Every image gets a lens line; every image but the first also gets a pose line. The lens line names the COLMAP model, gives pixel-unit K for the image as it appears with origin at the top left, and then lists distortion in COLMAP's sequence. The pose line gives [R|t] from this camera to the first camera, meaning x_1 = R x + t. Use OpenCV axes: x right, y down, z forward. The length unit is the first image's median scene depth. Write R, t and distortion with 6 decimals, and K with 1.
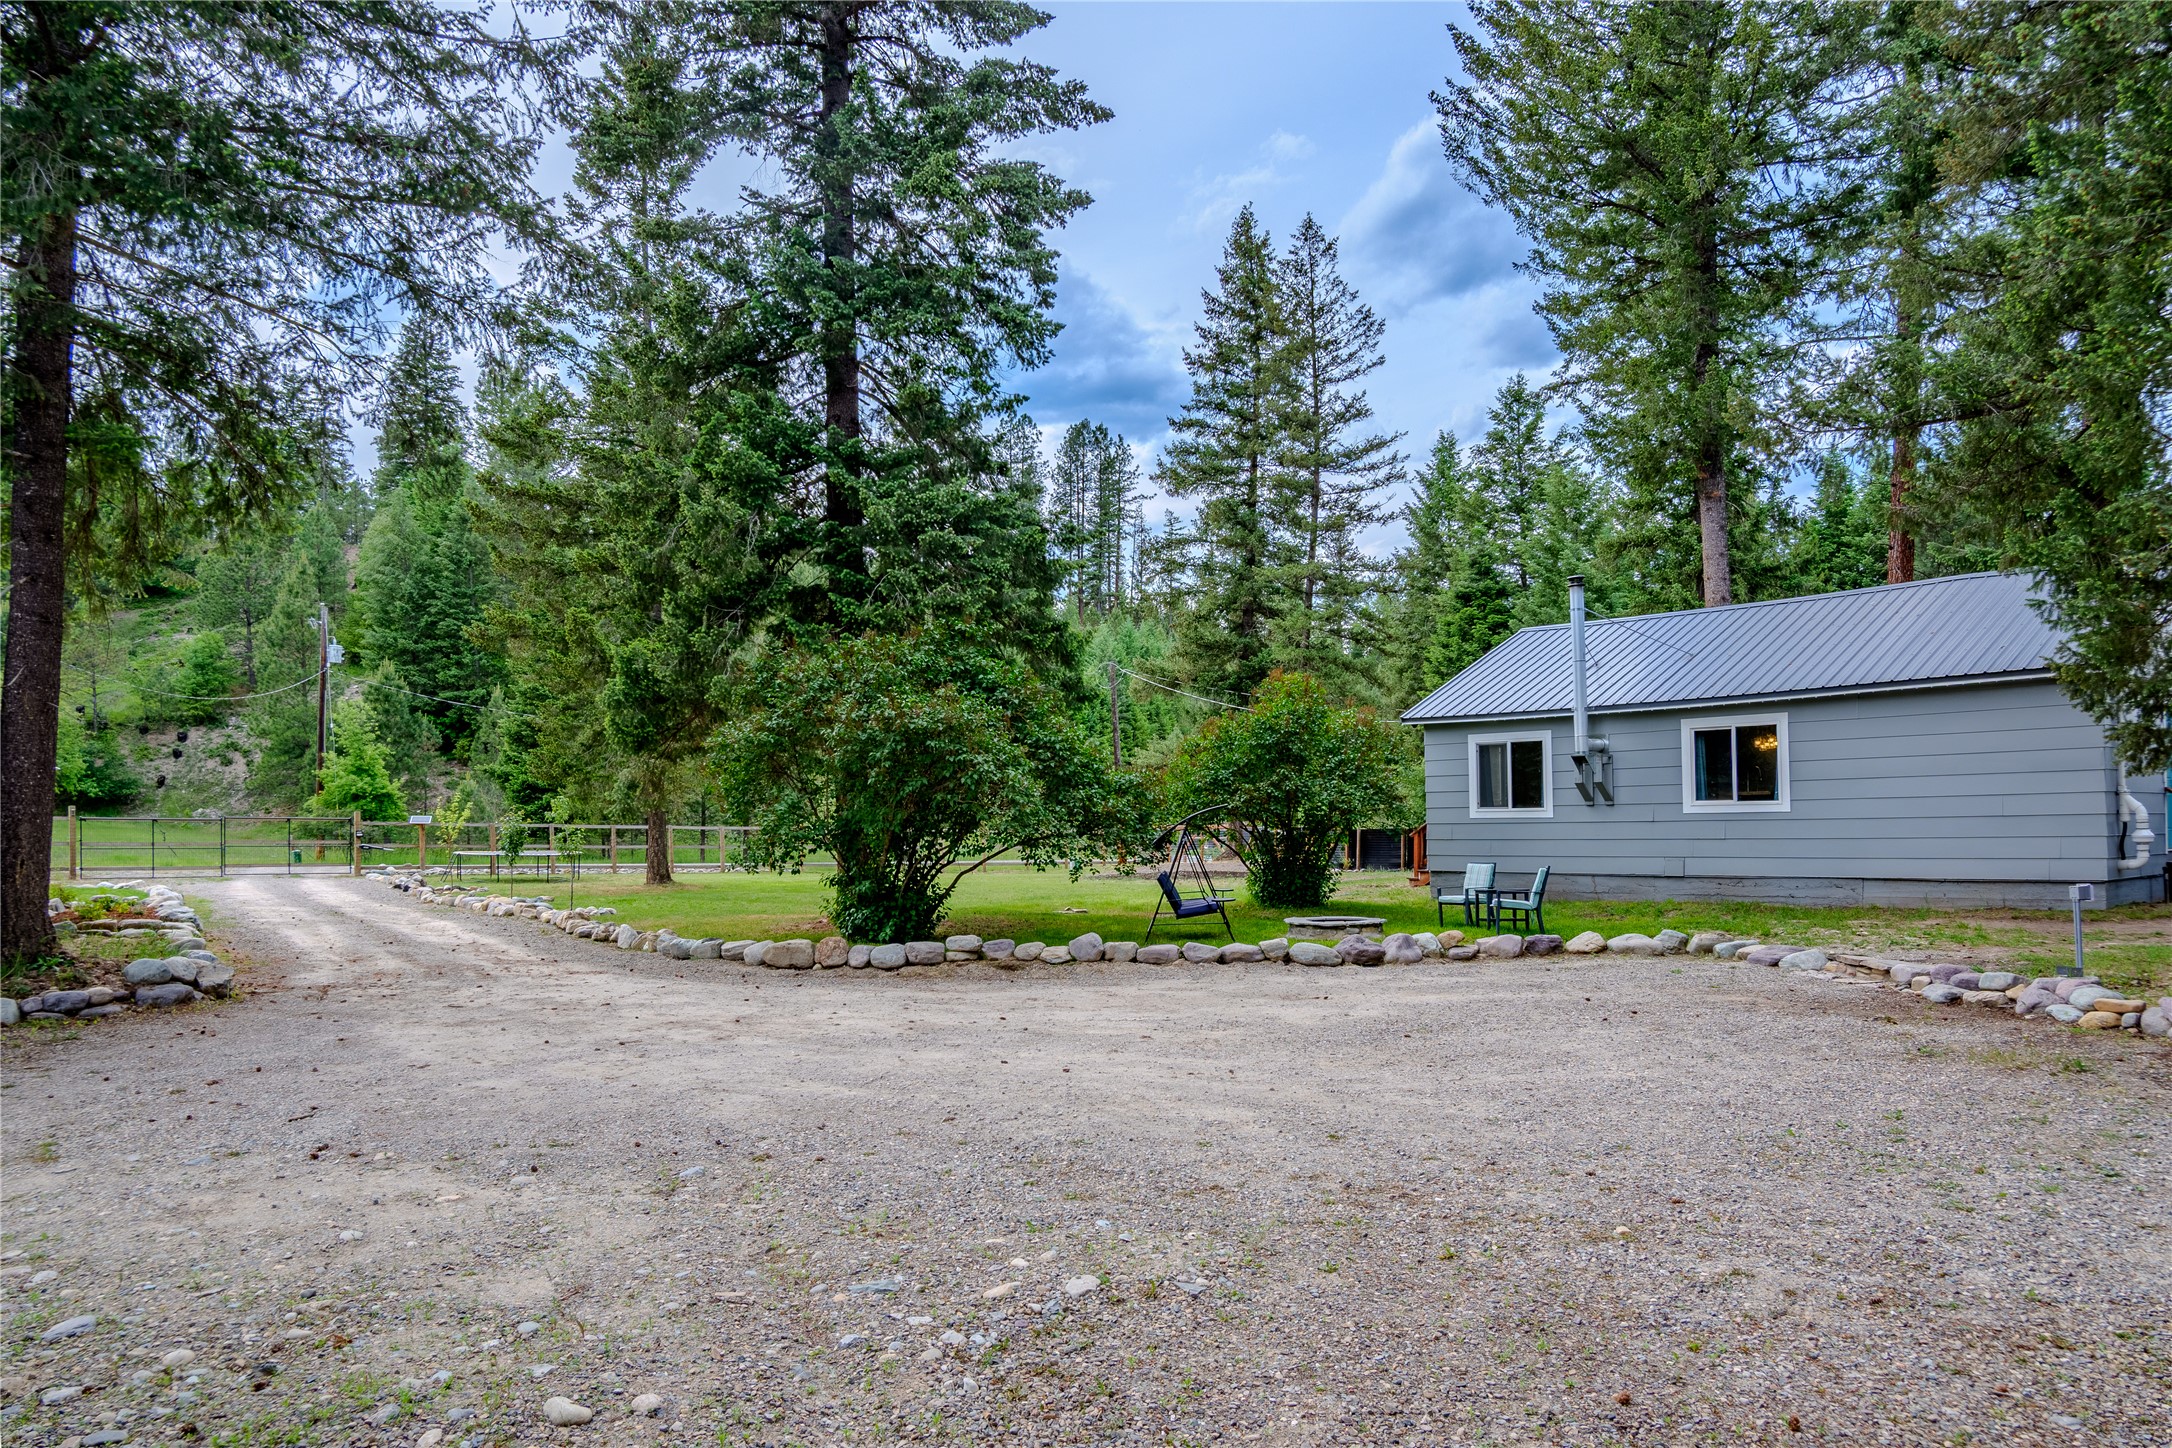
lens RADIAL K [[1447.3, 0, 1084.5], [0, 1447.3, 723.5], [0, 0, 1]] dist [-0.007198, -0.002047]
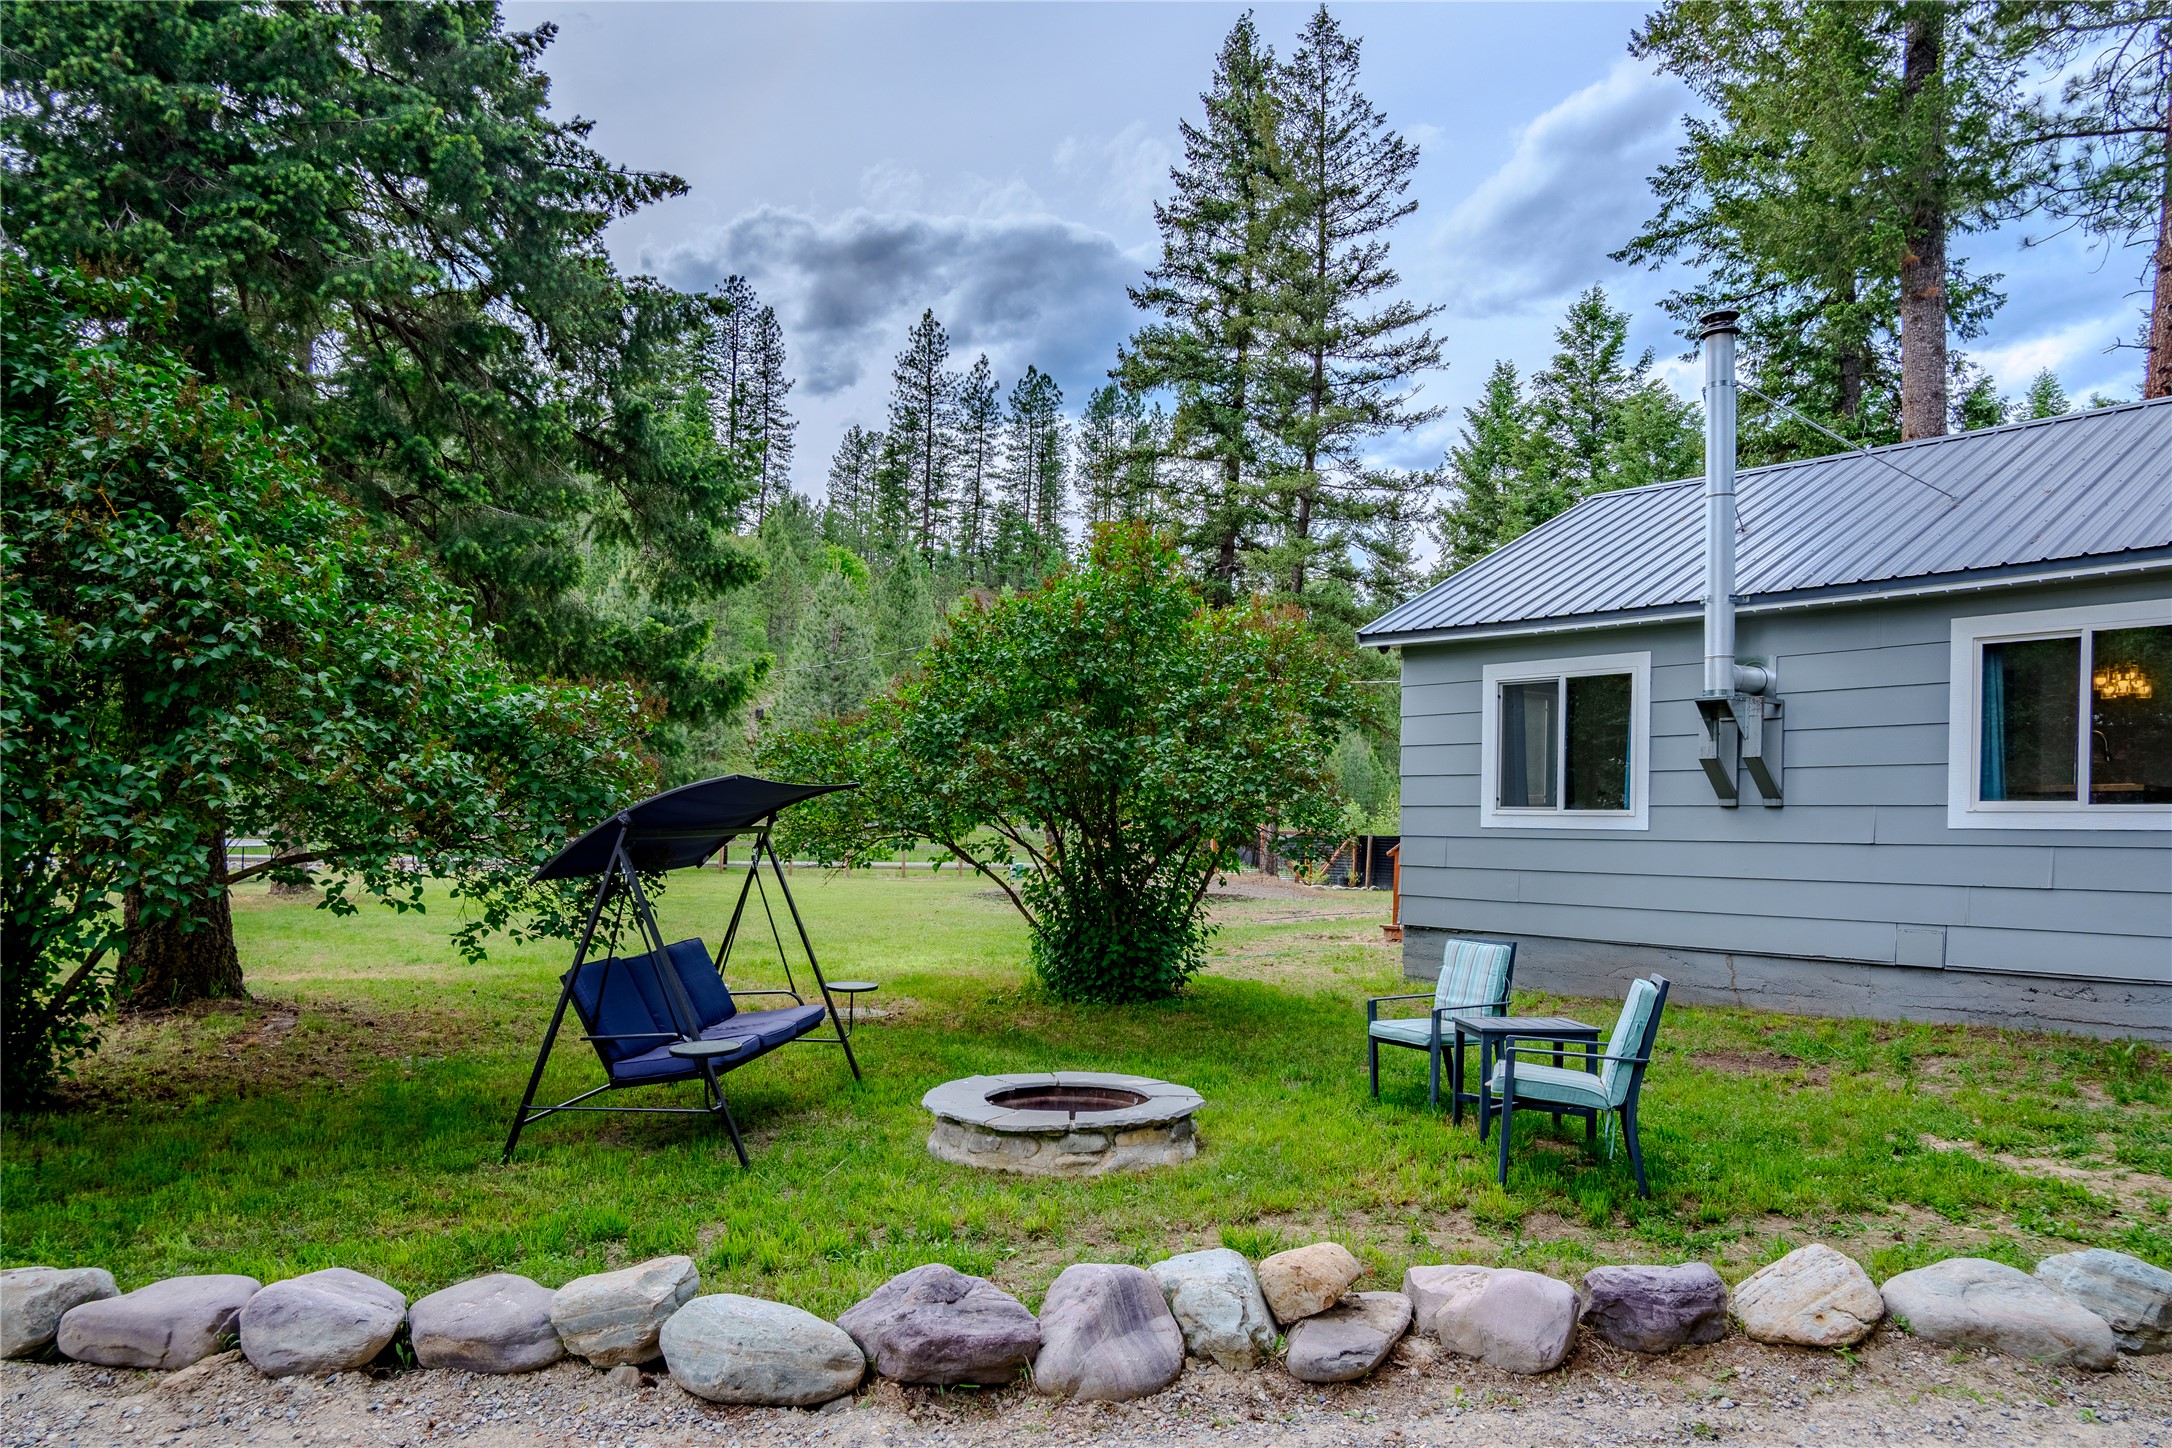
lens RADIAL K [[1447.3, 0, 1097.8], [0, 1447.3, 820.0], [0, 0, 1]] dist [-0.007198, -0.002047]
pose [[0.999416, 0.022259, -0.025943, 0.070893], [-0.020436, 0.997437, 0.068564, 0.014950], [0.027403, -0.067994, 0.997309, 0.238328]]
